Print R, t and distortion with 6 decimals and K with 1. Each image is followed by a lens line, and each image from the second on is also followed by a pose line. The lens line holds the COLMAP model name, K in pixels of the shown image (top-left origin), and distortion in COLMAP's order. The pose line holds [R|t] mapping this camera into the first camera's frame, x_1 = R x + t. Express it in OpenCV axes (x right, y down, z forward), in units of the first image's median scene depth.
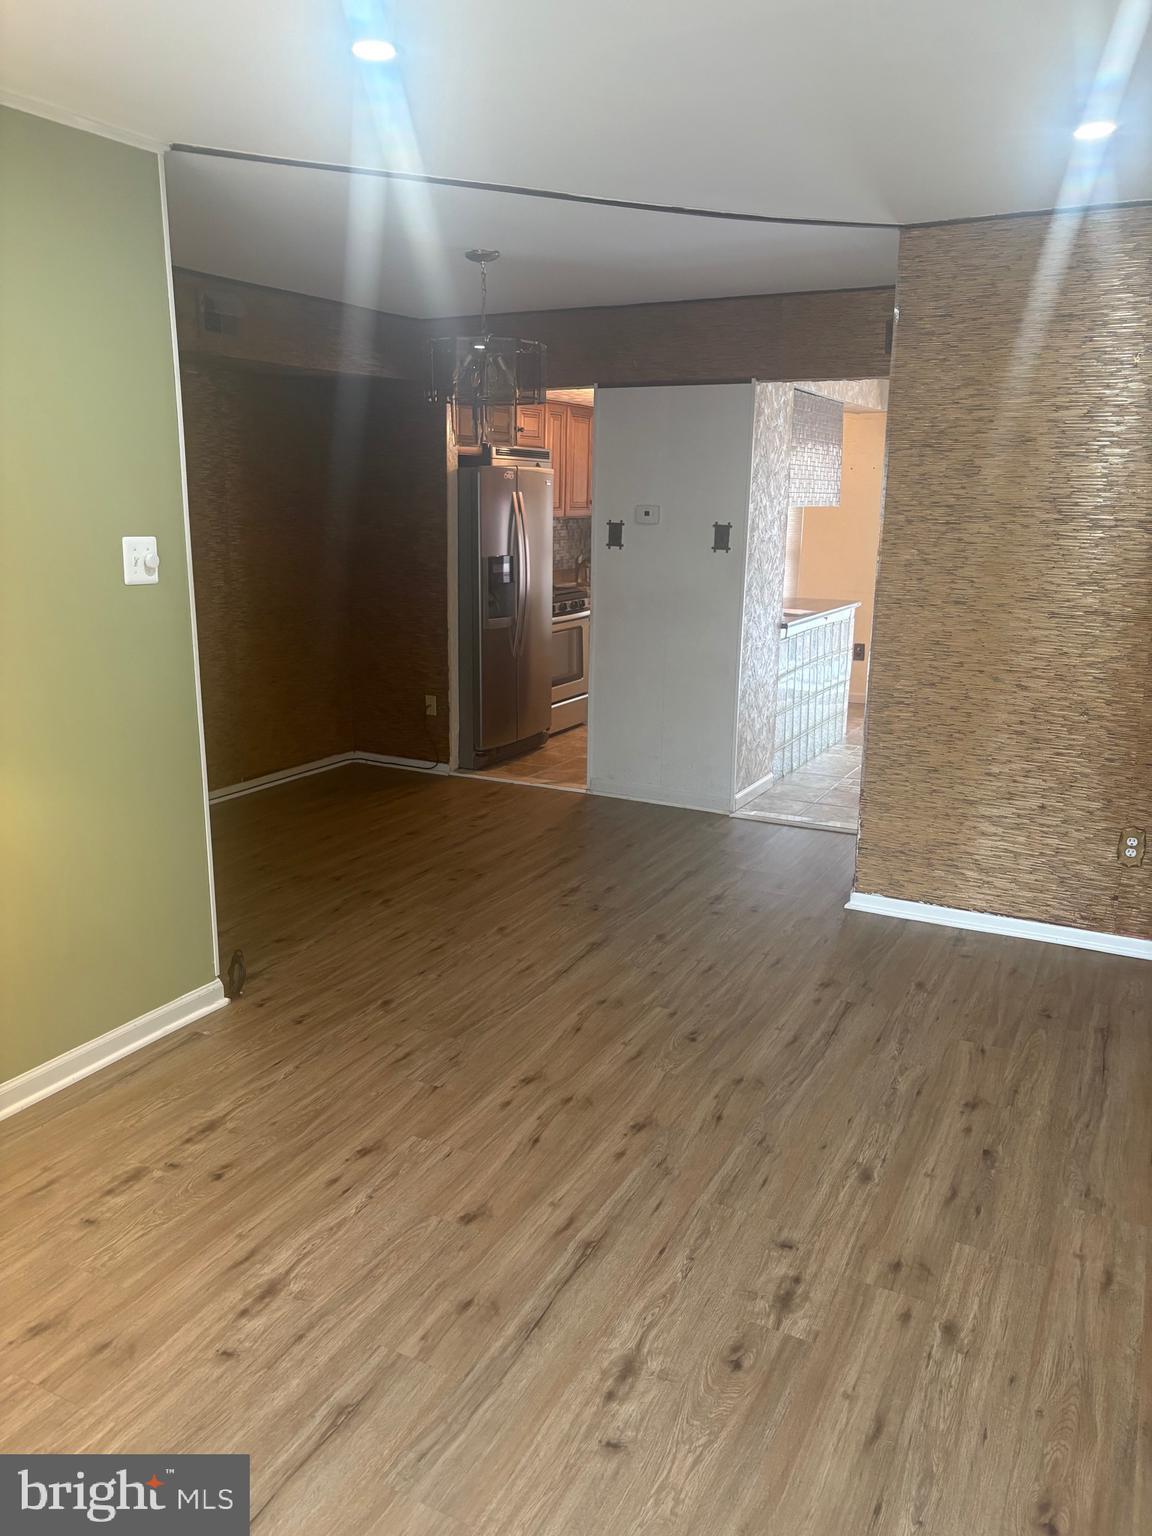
lens RADIAL K [[1181.0, 0, 577.3], [0, 1181.0, 751.8], [0, 0, 1]] dist [0.006269, -0.000098]
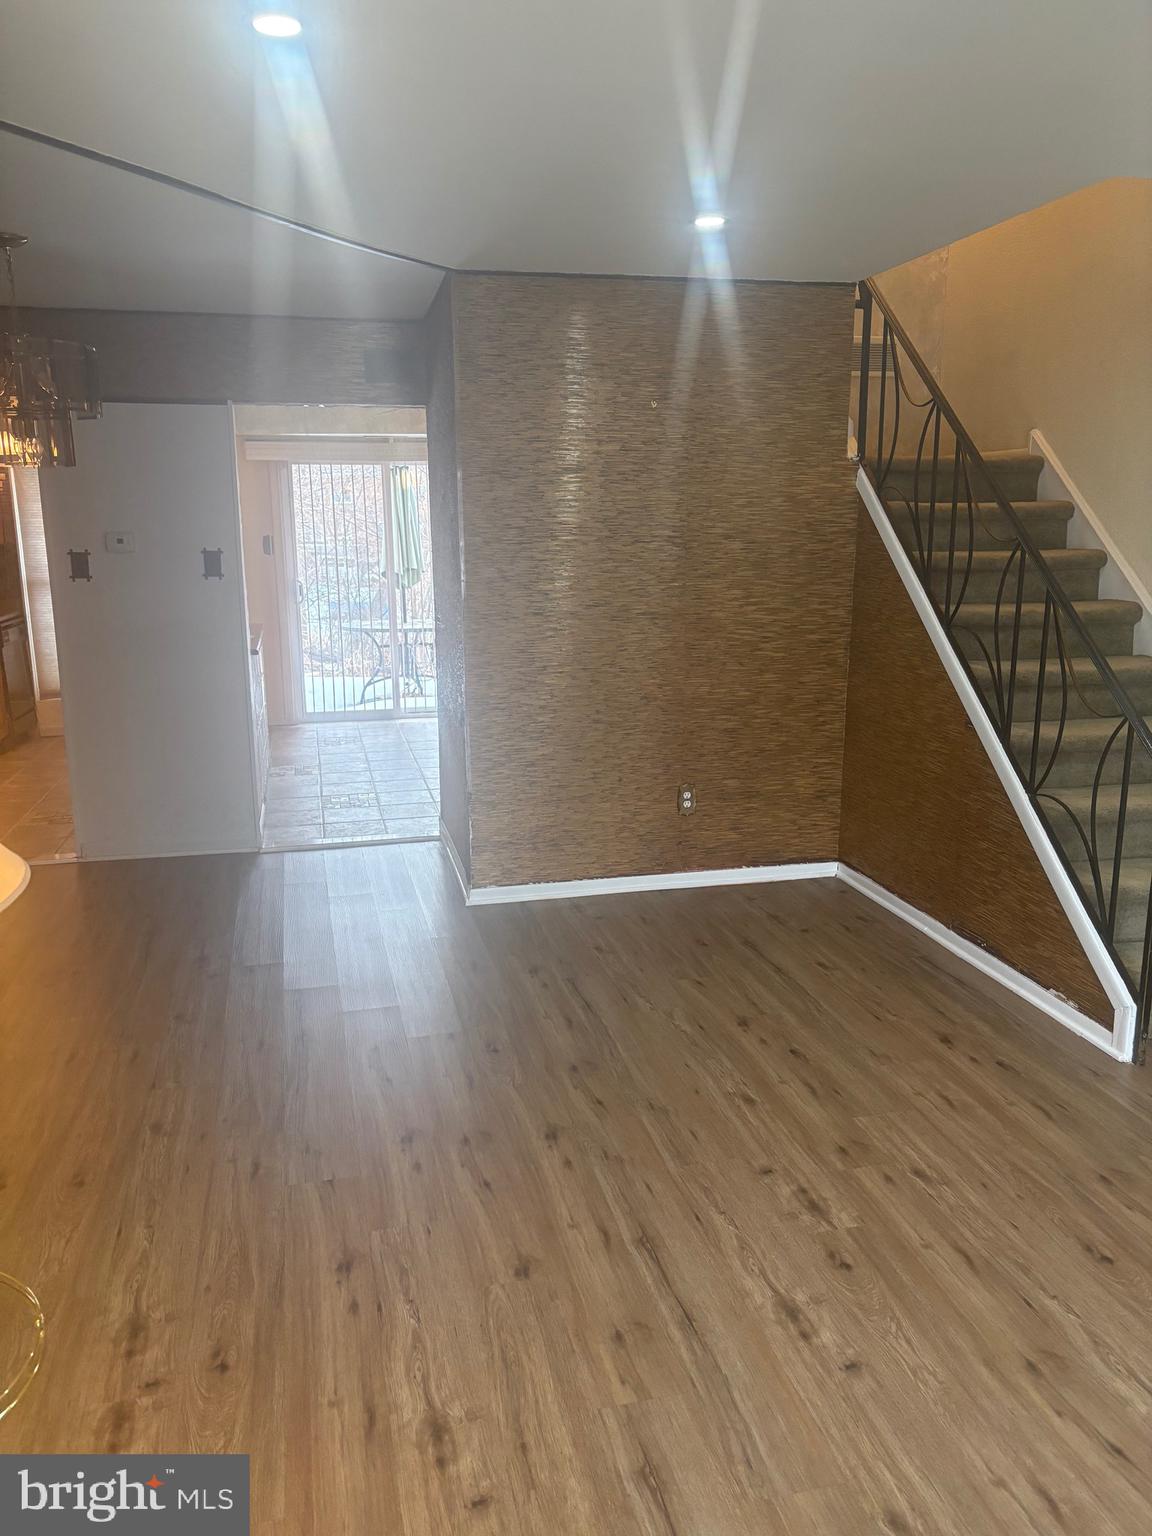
lens RADIAL K [[1162.9, 0, 574.6], [0, 1162.9, 771.5], [0, 0, 1]] dist [0.045632, -0.047082]
pose [[0.756359, -0.156199, 0.635235, -0.563070], [0.152752, 0.986401, 0.060670, -0.058603], [-0.636072, 0.051145, 0.769933, 0.195475]]
